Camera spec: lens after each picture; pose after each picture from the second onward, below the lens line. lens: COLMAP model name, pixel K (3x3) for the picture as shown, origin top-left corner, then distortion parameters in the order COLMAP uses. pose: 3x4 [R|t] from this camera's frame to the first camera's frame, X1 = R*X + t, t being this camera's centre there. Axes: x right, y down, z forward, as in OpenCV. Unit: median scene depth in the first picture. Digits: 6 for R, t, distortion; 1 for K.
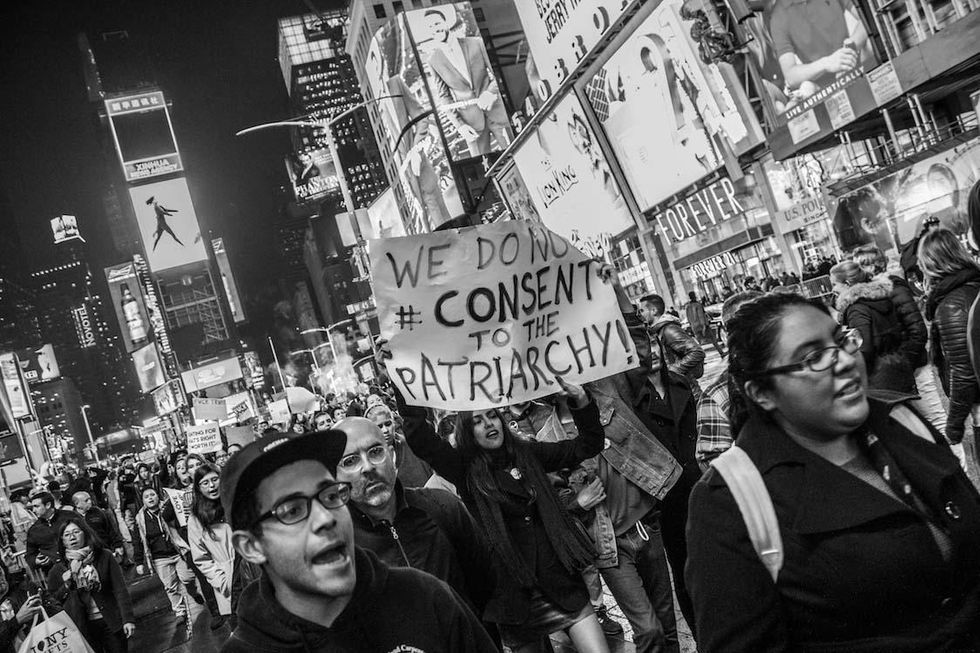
lens RADIAL K [[794.5, 0, 490.0], [0, 794.5, 326.5], [0, 0, 1]] dist [-0.138743, 0.048093]
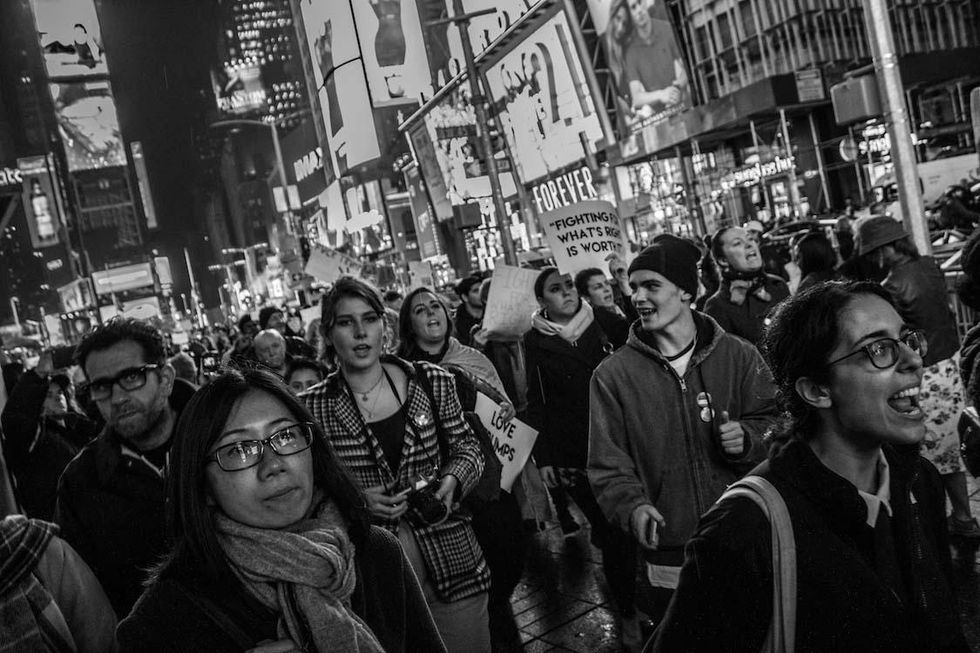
lens RADIAL K [[794.5, 0, 490.0], [0, 794.5, 326.5], [0, 0, 1]] dist [-0.138743, 0.048093]
pose [[0.988335, 0.094164, 0.119693, 0.013869], [-0.104037, 0.991424, 0.079092, -0.012866], [-0.111219, -0.090622, 0.989656, -0.146926]]
